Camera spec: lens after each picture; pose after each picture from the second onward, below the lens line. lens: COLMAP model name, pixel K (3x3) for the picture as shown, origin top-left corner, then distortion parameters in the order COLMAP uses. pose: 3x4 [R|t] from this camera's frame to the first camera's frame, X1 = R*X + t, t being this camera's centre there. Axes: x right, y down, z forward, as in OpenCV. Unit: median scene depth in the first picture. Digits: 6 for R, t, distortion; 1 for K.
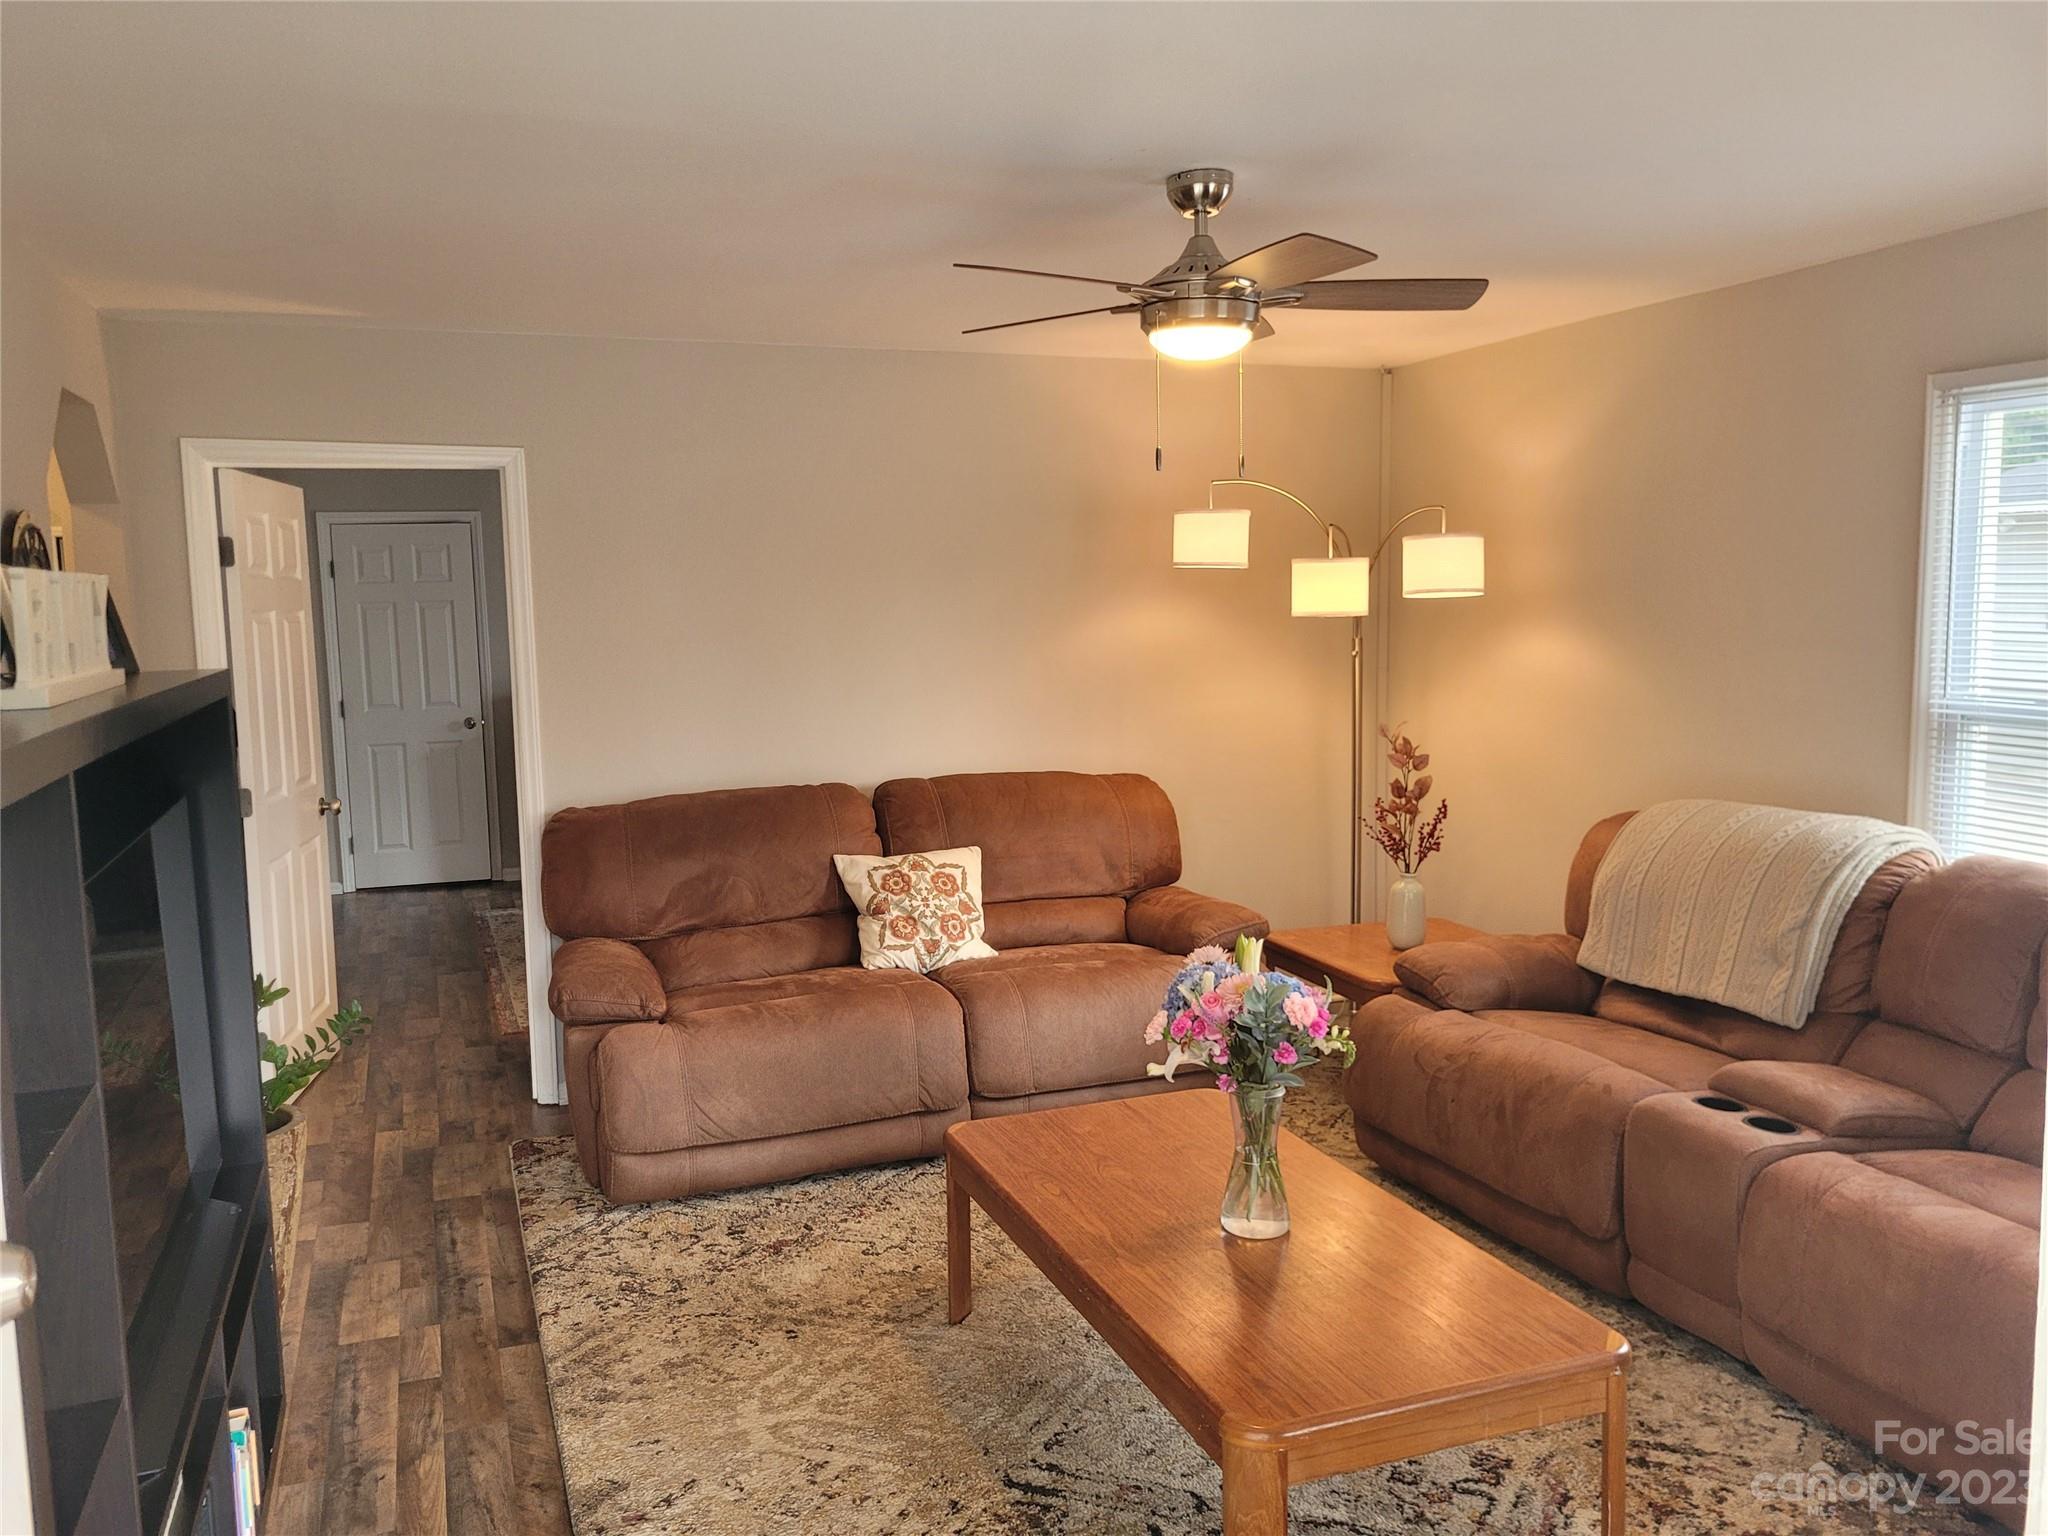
lens RADIAL K [[1551.4, 0, 1024.0], [0, 1551.4, 768.0], [0, 0, 1]] dist [0.060274, -0.045649]
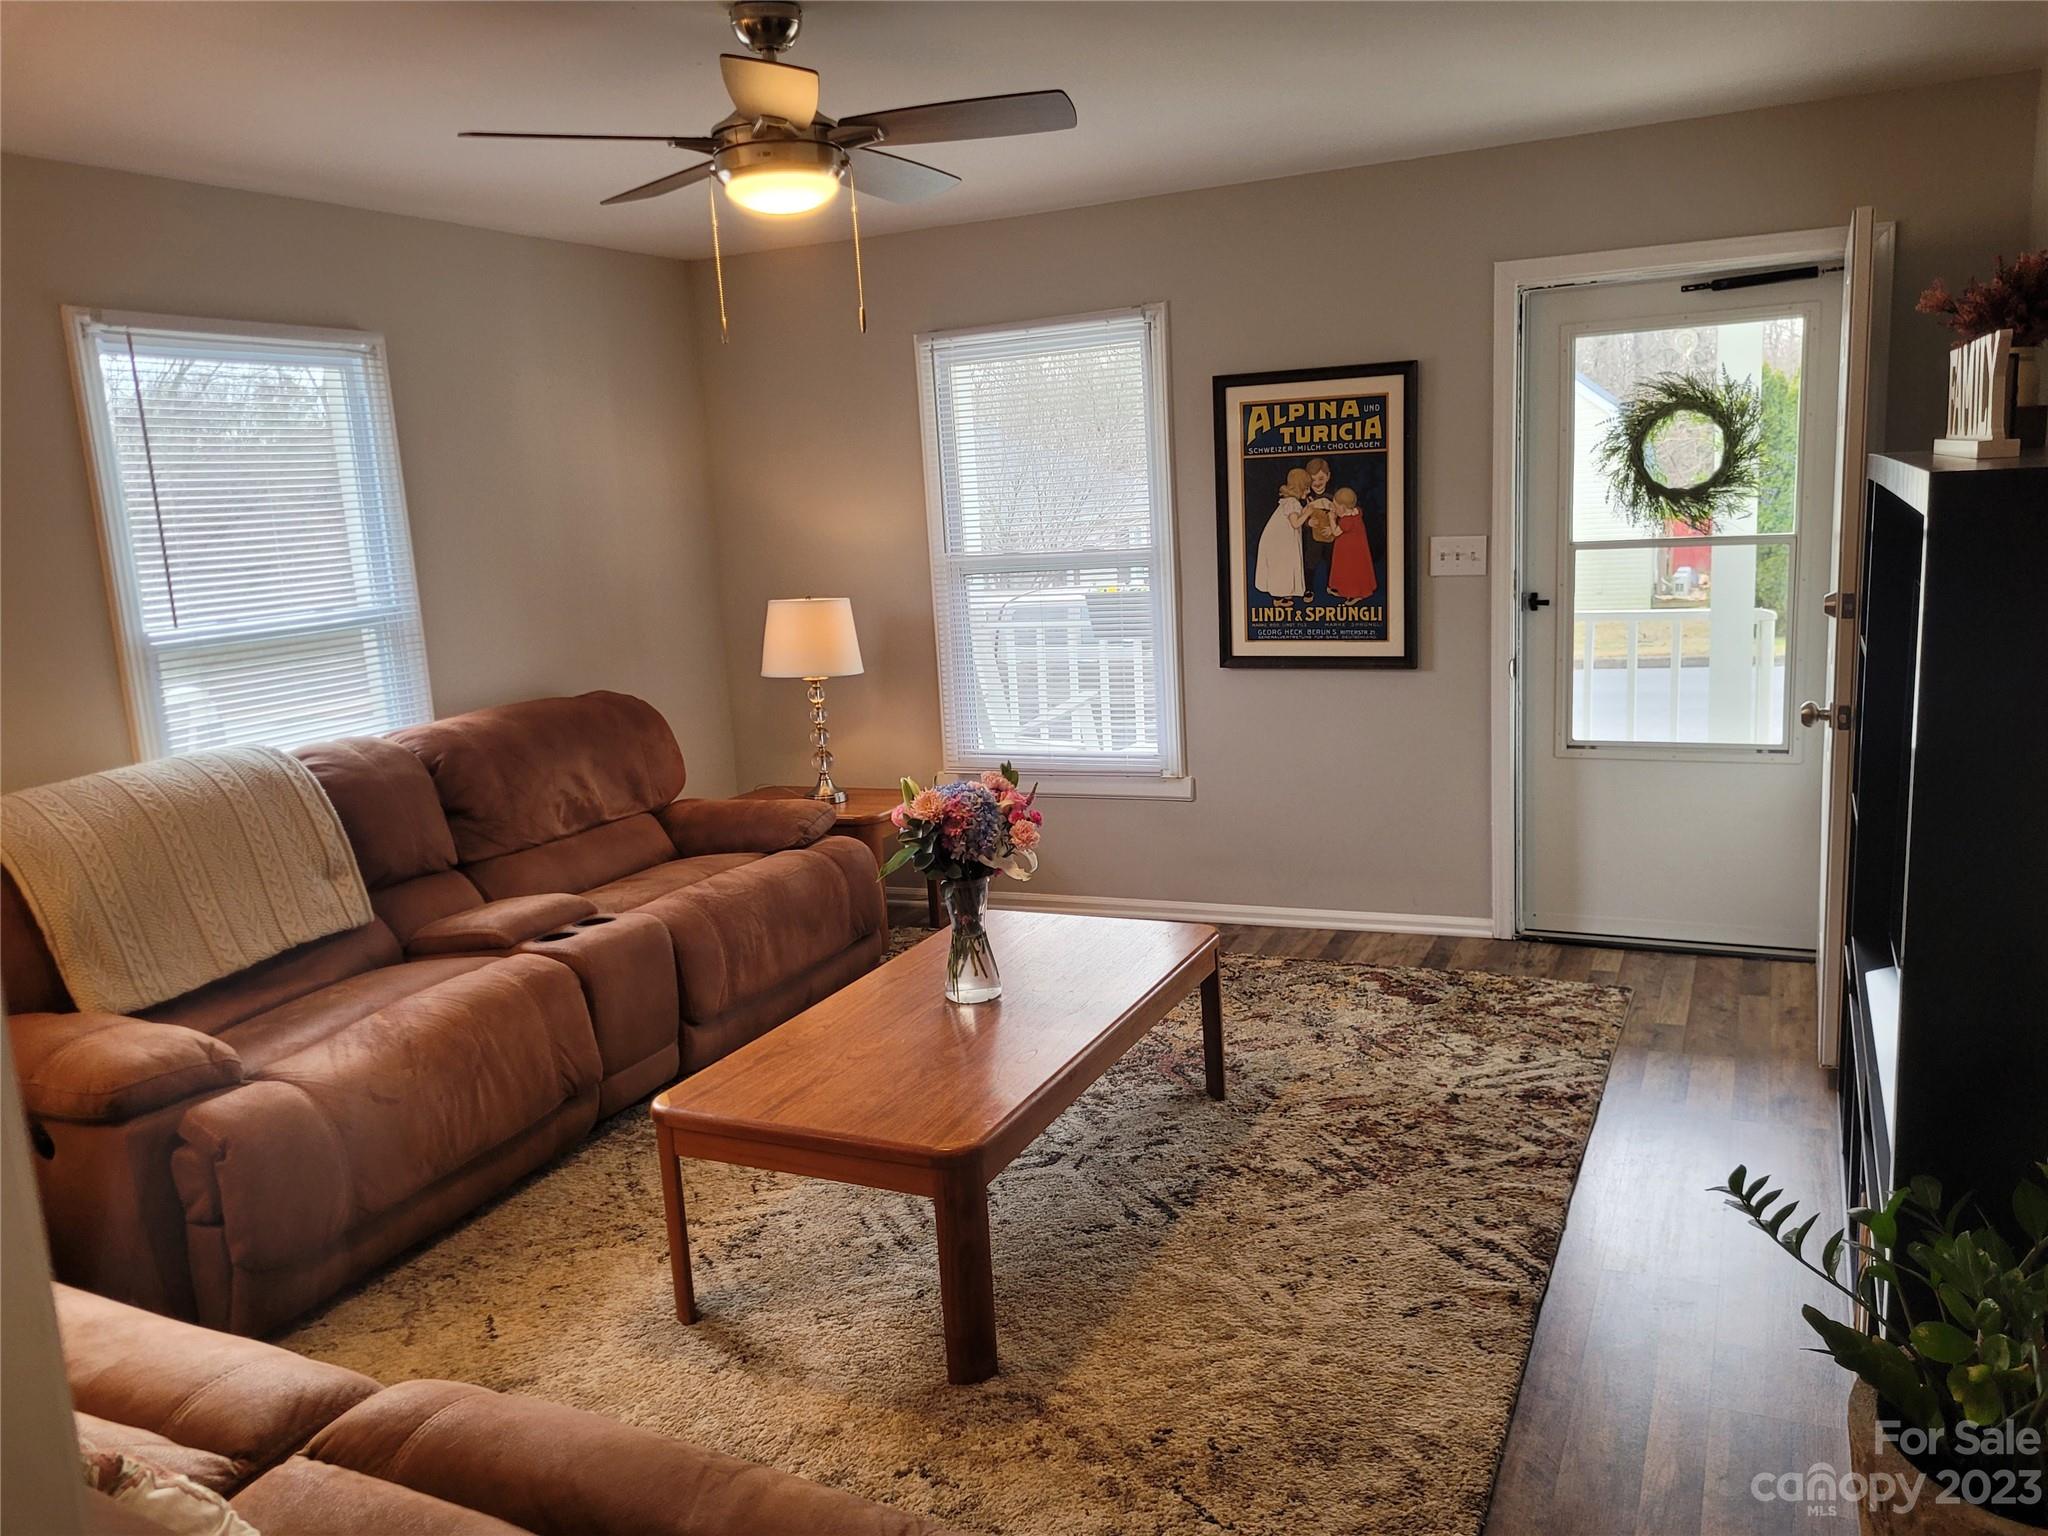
lens RADIAL K [[1551.4, 0, 1024.0], [0, 1551.4, 768.0], [0, 0, 1]] dist [0.060274, -0.045649]
pose [[-0.683581, -0.074909, 0.726020, -0.660810], [0.154745, 0.957231, 0.244465, -0.143347], [-0.713282, 0.279460, -0.642753, 1.526972]]
